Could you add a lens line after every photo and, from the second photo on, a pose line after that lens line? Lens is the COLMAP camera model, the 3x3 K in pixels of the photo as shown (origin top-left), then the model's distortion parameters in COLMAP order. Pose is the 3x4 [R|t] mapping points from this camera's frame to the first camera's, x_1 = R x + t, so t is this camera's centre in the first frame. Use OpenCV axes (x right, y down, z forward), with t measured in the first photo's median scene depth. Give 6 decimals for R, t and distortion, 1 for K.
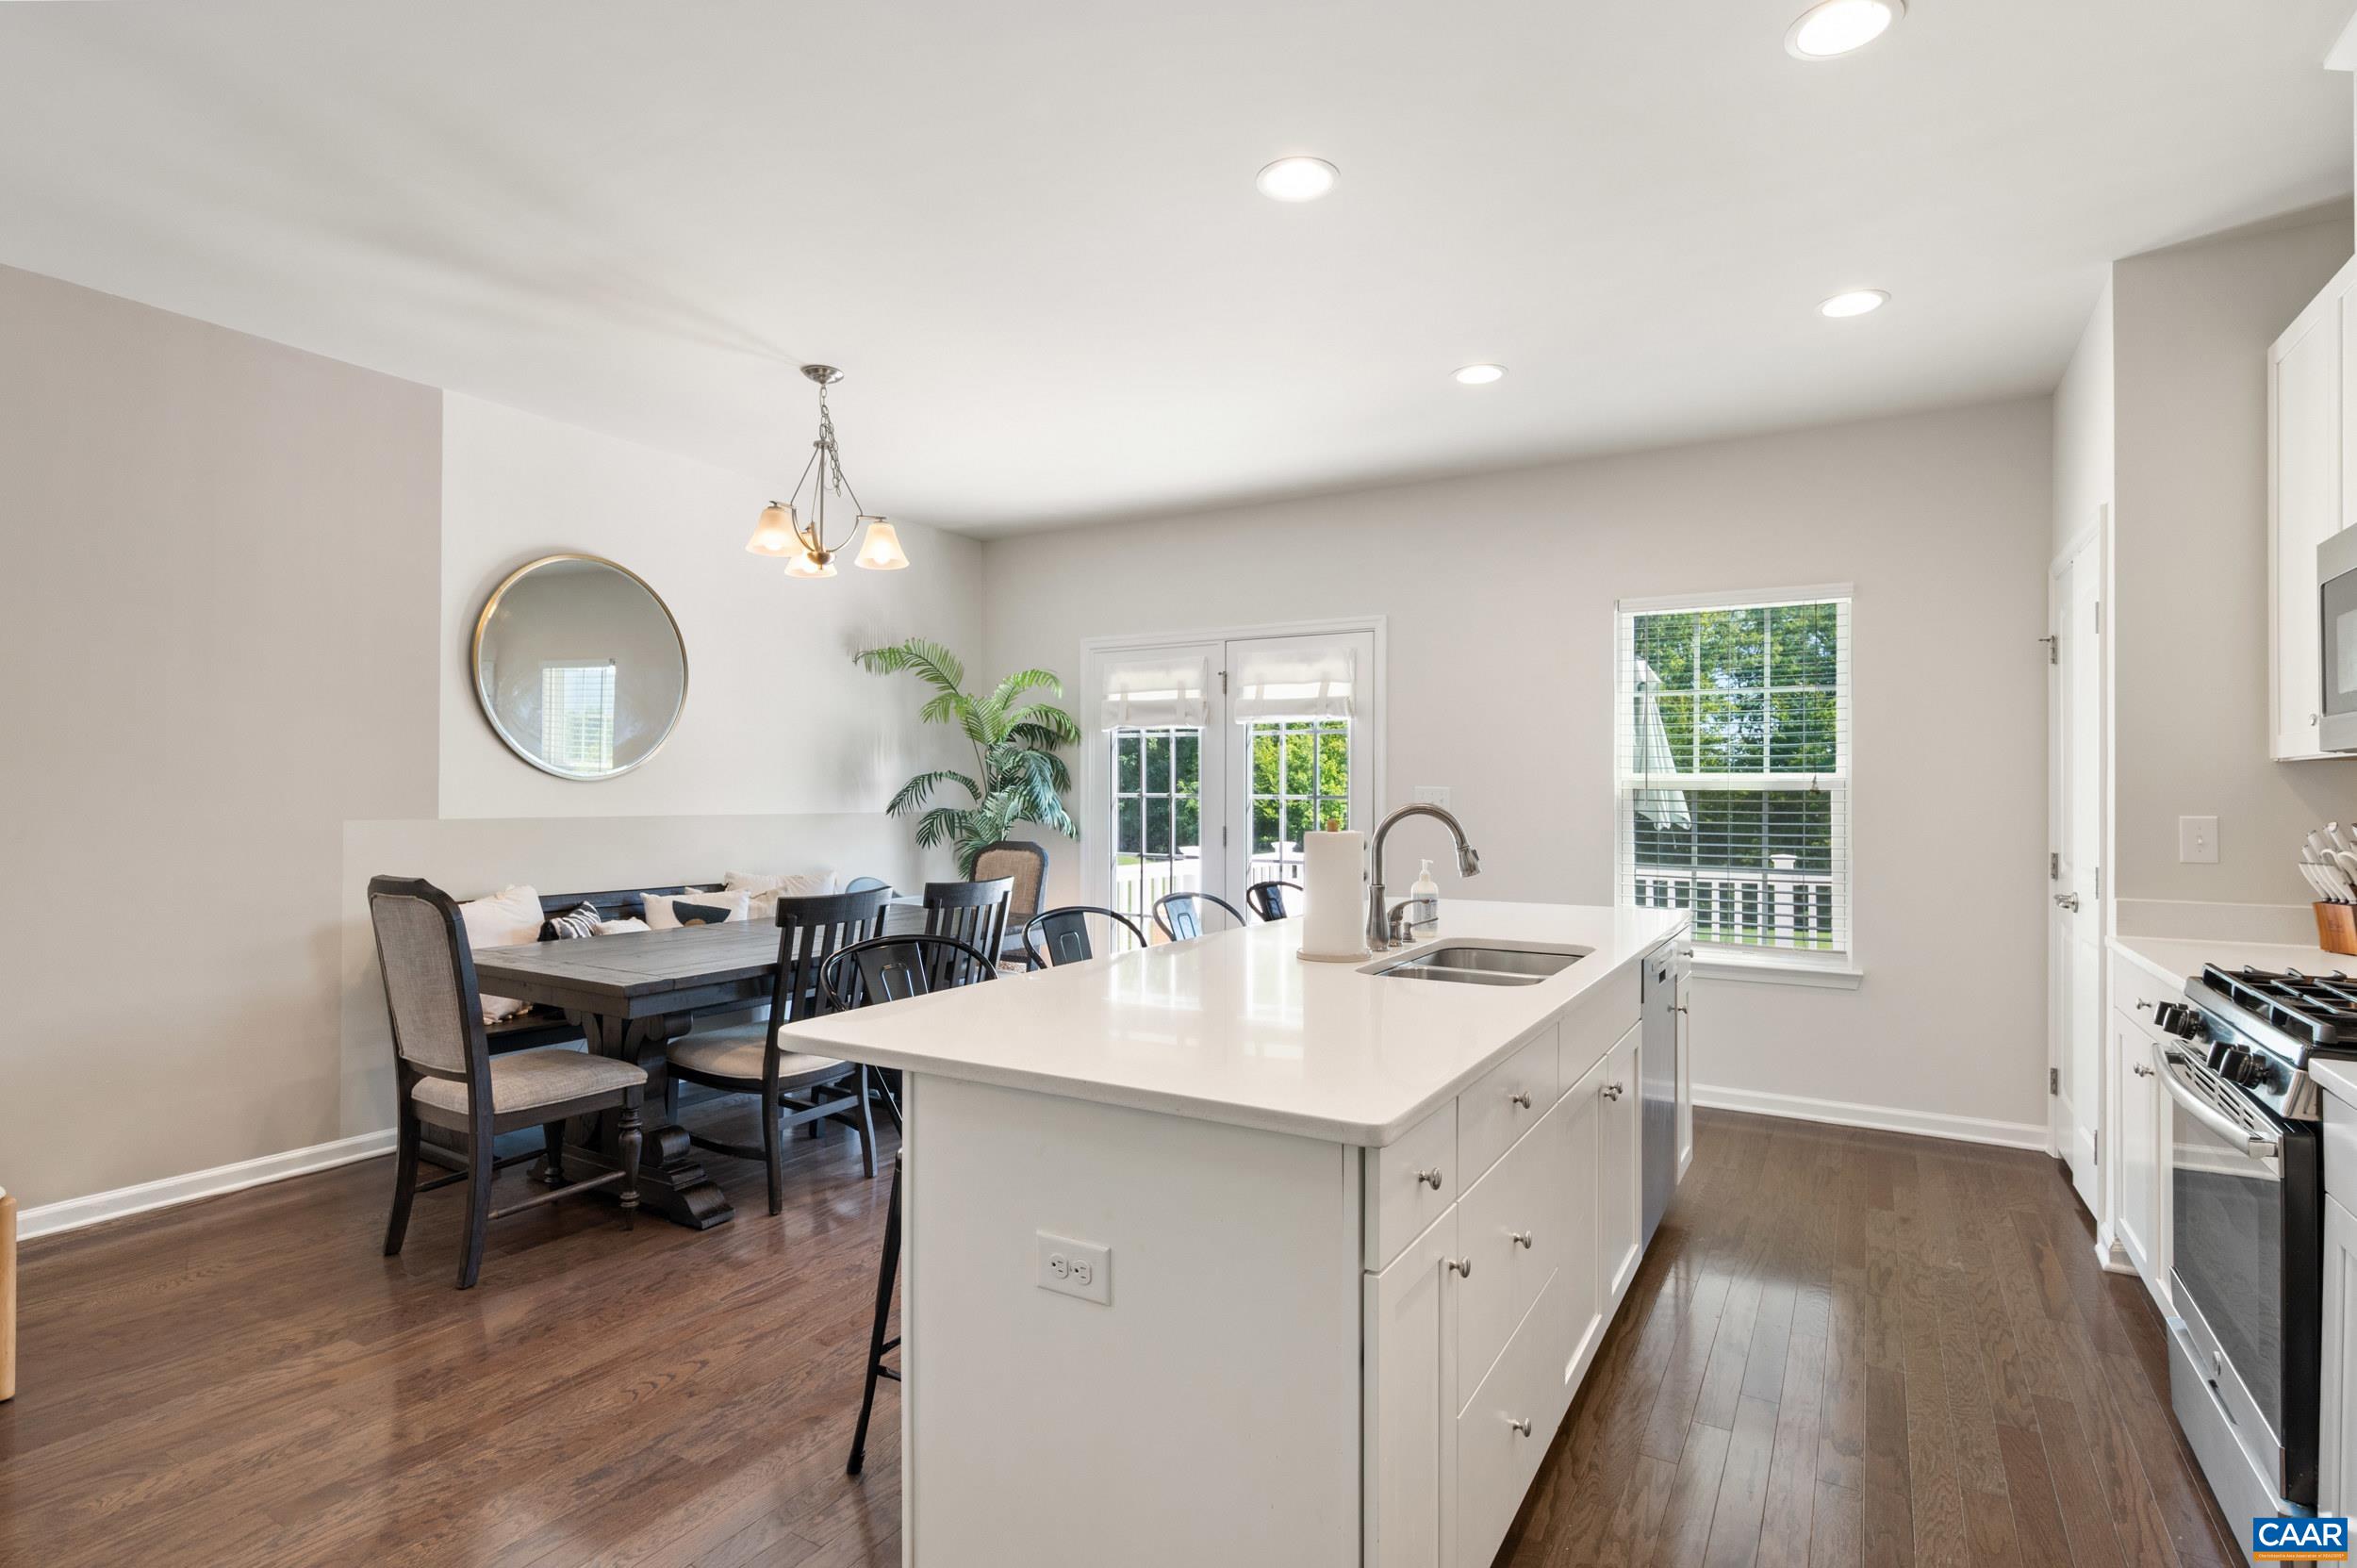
lens RADIAL K [[1146.8, 0, 1180.6], [0, 1146.8, 809.1], [0, 0, 1]] dist [0.002457, -0.000195]
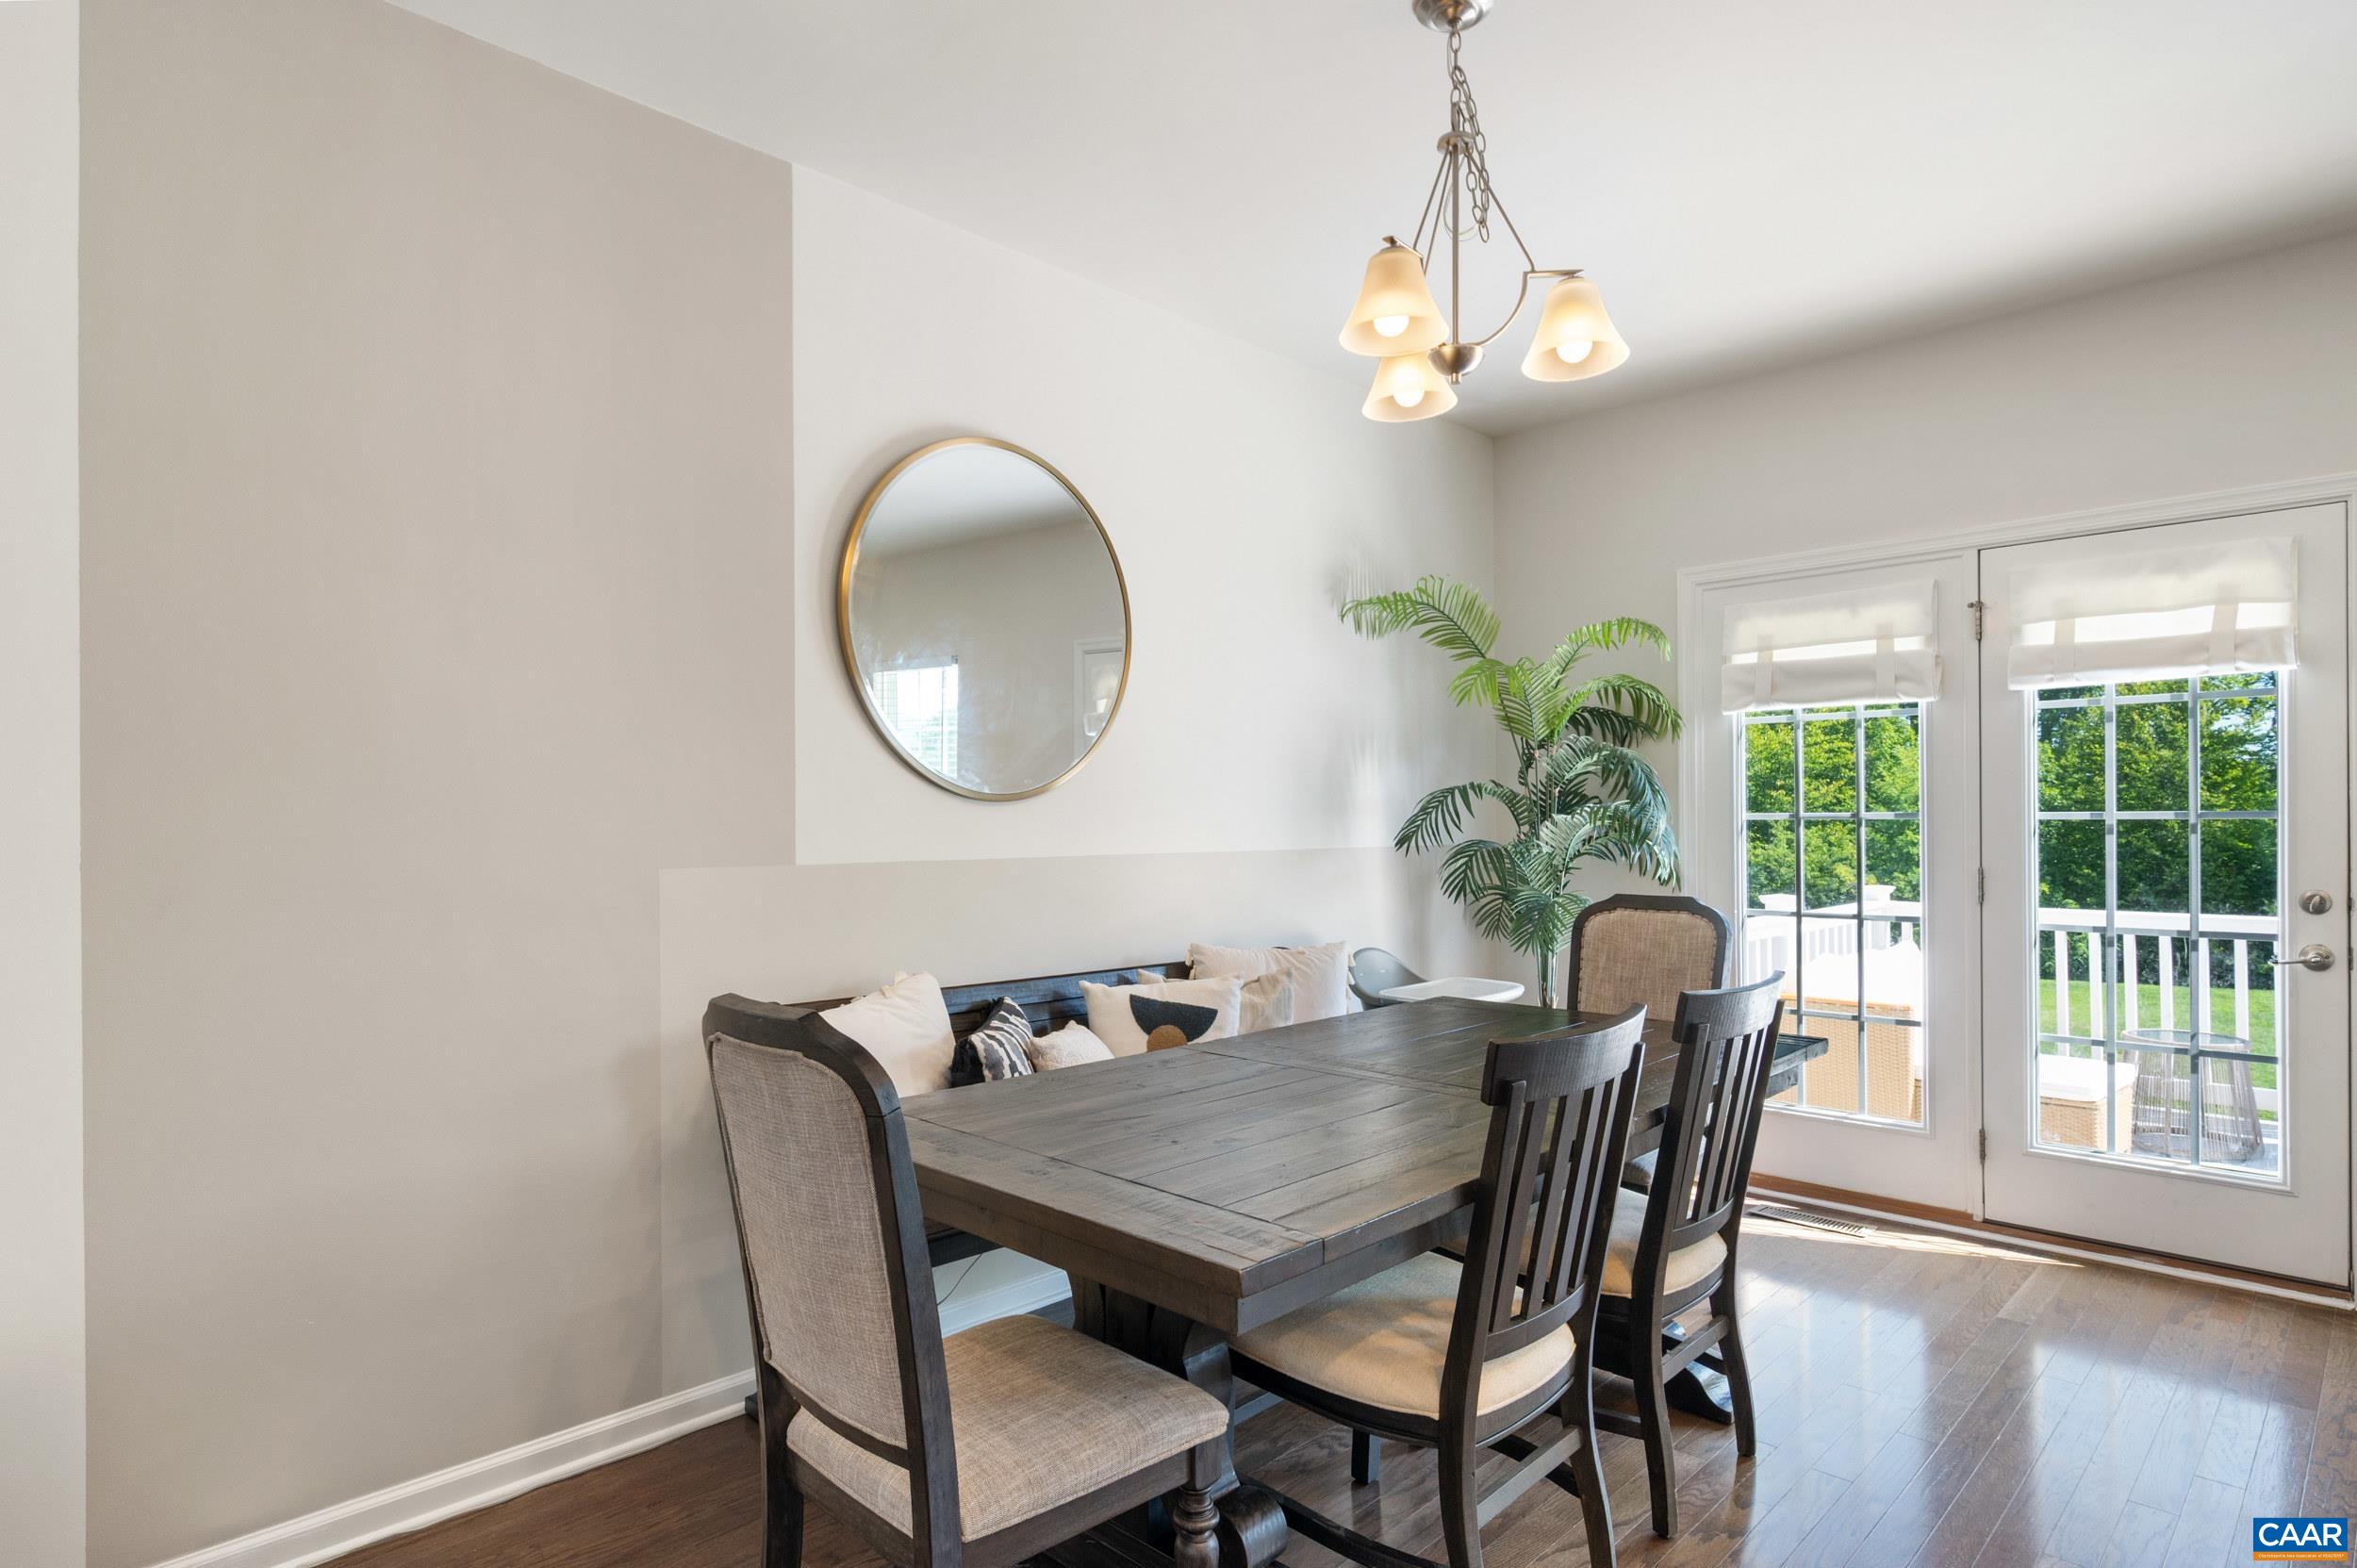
lens RADIAL K [[1253.9, 0, 1179.0], [0, 1253.9, 855.4], [0, 0, 1]] dist [0.000617, 0.000094]
pose [[0.971209, -0.005144, -0.238173, -0.216987], [0.008217, 0.999895, 0.011910, -0.002195], [0.238087, -0.013524, 0.971150, 0.300128]]
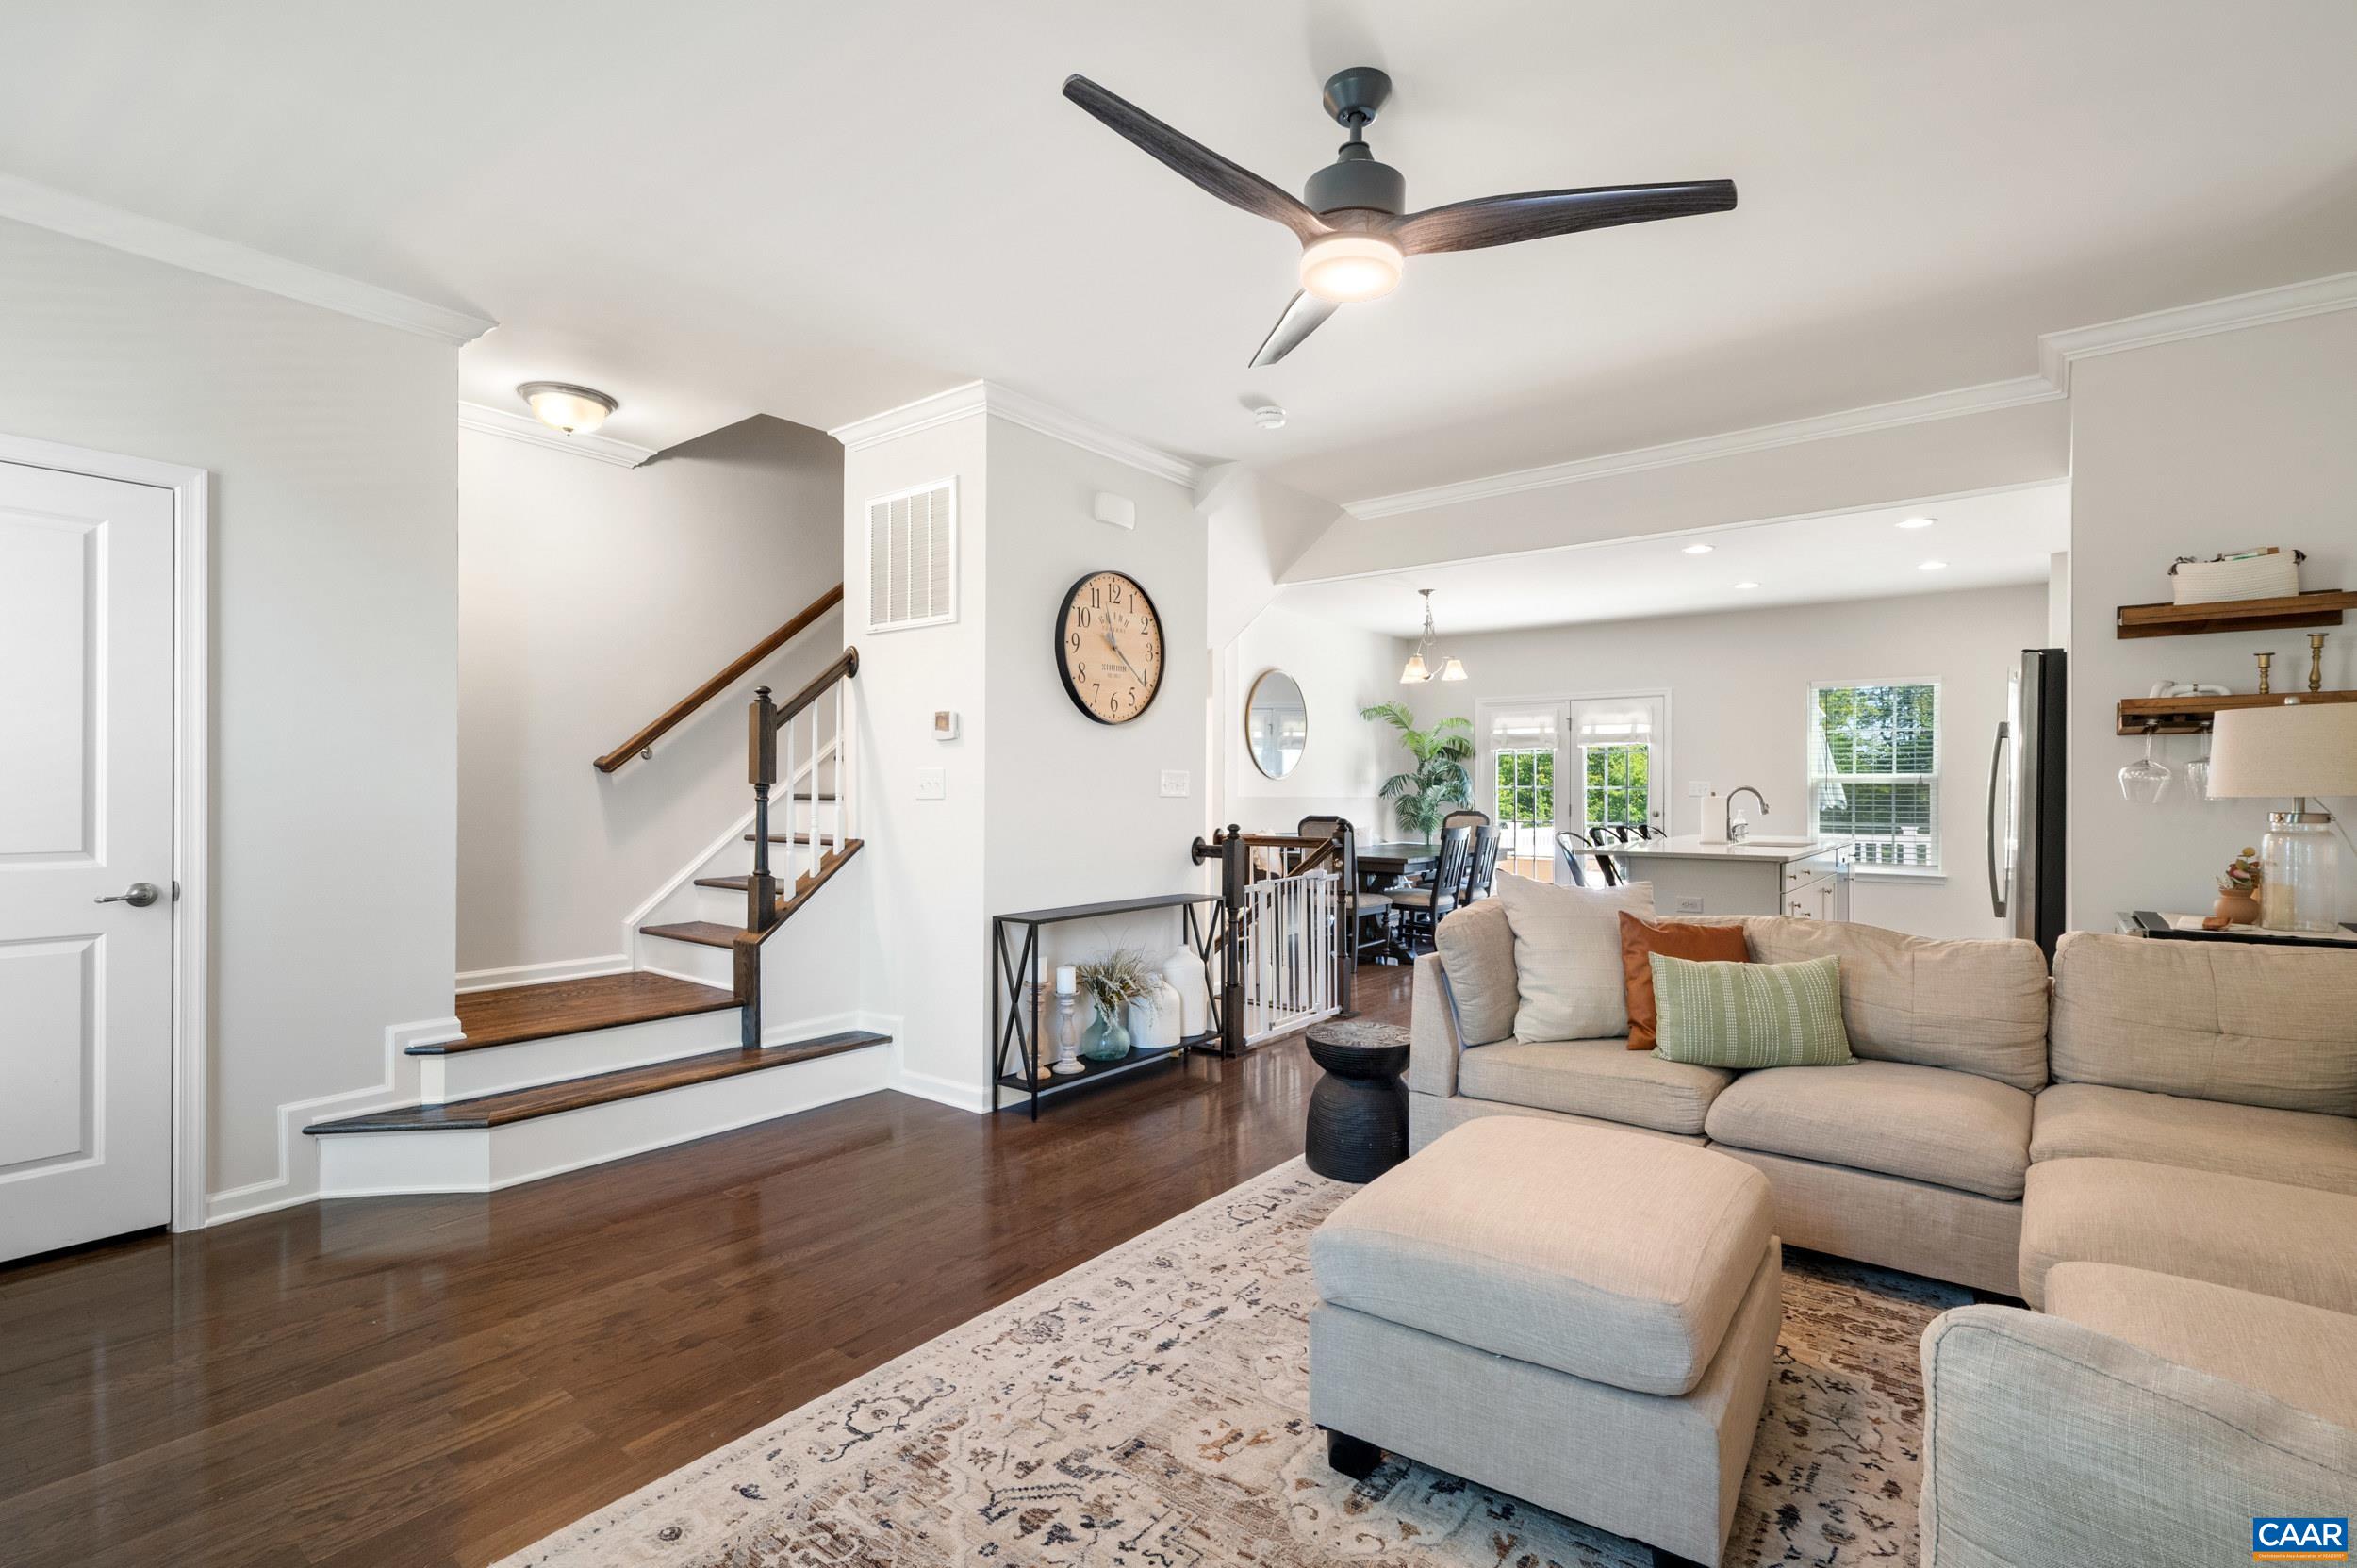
lens RADIAL K [[1064.7, 0, 1177.0], [0, 1064.7, 804.6], [0, 0, 1]] dist [0.002207, 0.000405]
pose [[0.991467, 0.000904, -0.130354, -0.373585], [-0.001388, 0.999992, -0.003622, 0.023909], [0.130350, 0.003772, 0.991461, -0.770402]]
